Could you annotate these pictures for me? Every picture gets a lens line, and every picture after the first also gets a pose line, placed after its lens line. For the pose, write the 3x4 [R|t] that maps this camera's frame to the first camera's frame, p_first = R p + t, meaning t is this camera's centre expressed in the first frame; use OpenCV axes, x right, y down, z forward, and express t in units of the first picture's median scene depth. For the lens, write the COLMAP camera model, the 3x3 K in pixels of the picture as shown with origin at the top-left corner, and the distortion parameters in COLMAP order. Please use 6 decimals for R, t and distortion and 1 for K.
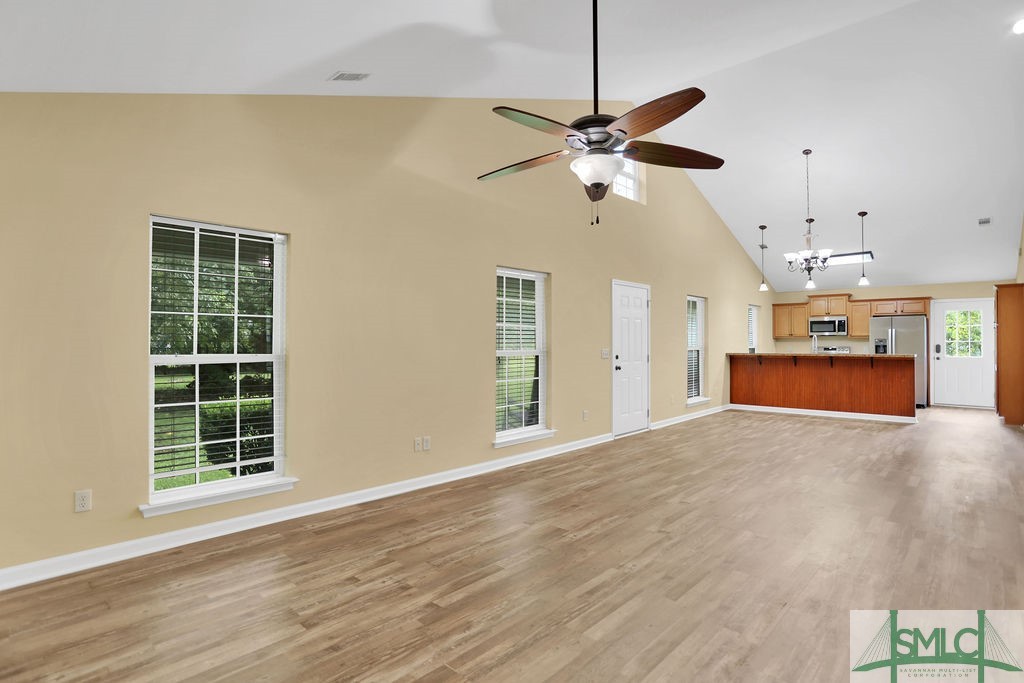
lens RADIAL K [[513.6, 0, 511.6], [0, 513.6, 332.7], [0, 0, 1]] dist [-0.042129, 0.010741]
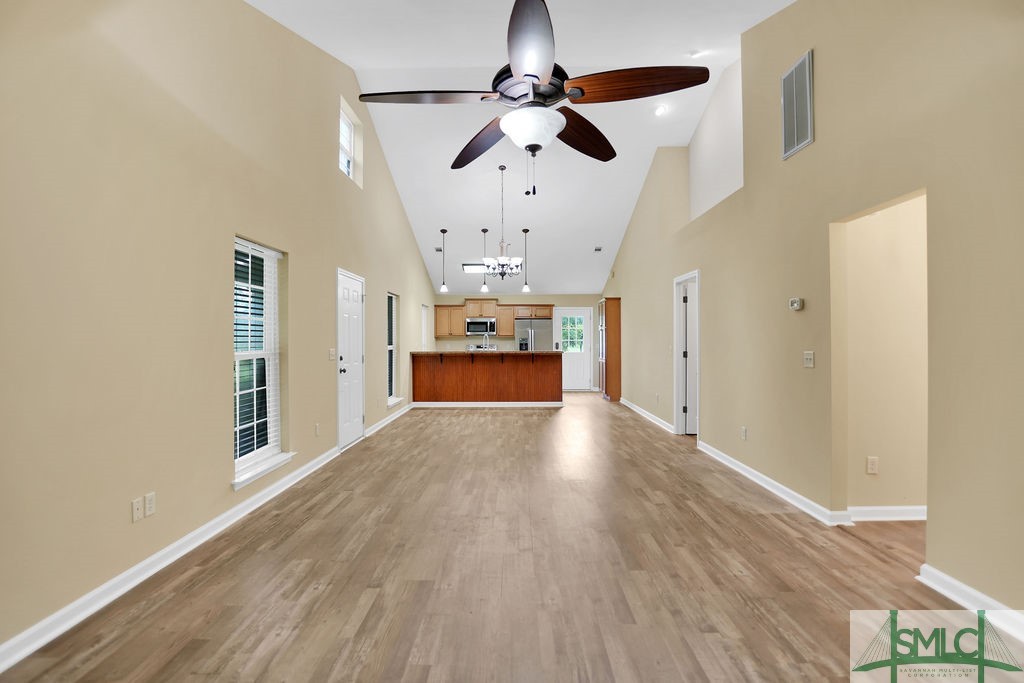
lens RADIAL K [[513.6, 0, 492.7], [0, 513.6, 334.2], [0, 0, 1]] dist [-0.042129, 0.010741]
pose [[0.743813, 0.007517, 0.668345, -0.155130], [-0.010899, 0.999940, 0.000883, 0.003274], [-0.668299, -0.007941, 0.743851, 0.160827]]
